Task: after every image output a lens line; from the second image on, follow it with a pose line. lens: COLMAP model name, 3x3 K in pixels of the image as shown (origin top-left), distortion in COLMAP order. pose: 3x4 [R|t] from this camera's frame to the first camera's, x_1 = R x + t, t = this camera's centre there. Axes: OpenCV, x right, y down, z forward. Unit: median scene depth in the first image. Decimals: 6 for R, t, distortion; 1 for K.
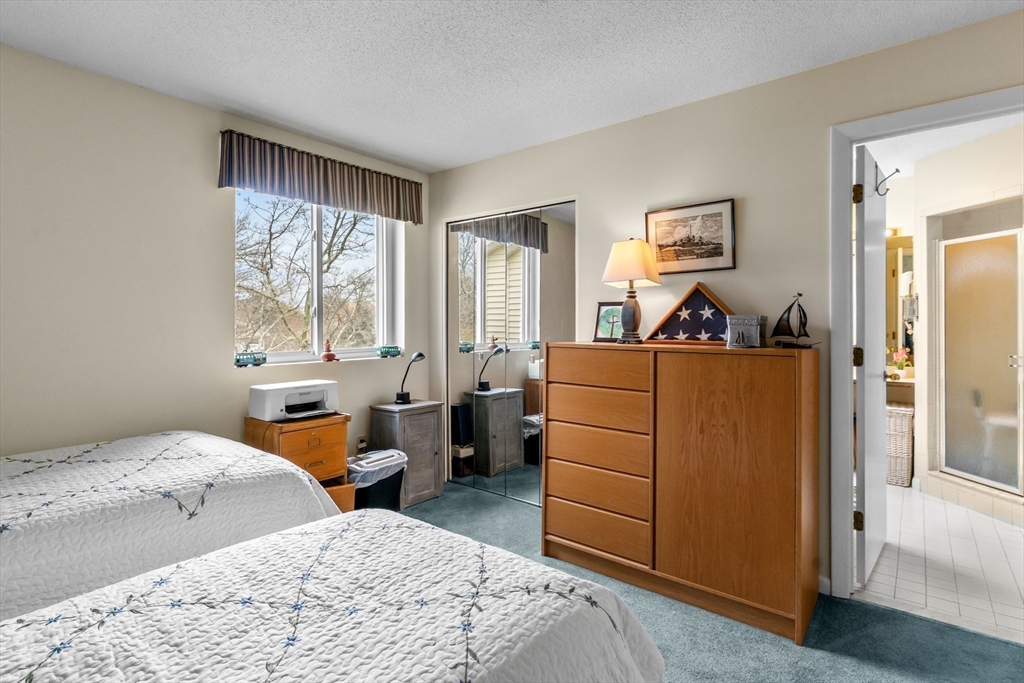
lens RADIAL K [[502.4, 0, 513.5], [0, 502.4, 320.1], [0, 0, 1]] dist [0.001378, 0.000095]
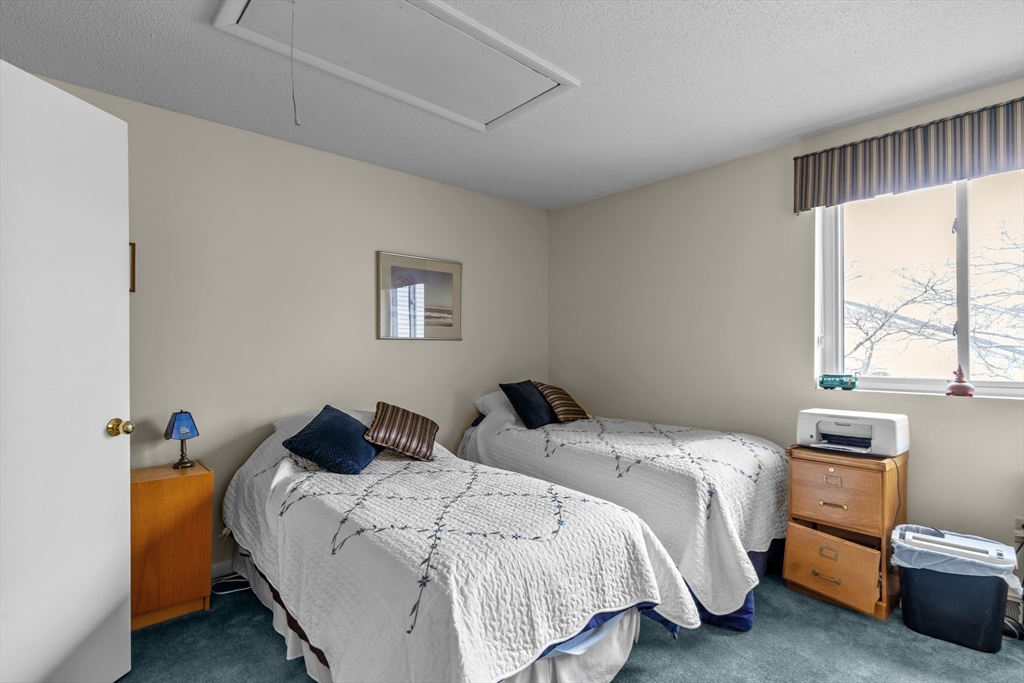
lens RADIAL K [[487.9, 0, 511.0], [0, 487.9, 345.5], [0, 0, 1]] dist [0.003314, 0.000491]
pose [[-0.146046, -0.002538, -0.989275, 0.502475], [0.010829, 0.999933, -0.004165, 0.006261], [0.989219, -0.011321, -0.146009, 0.549990]]
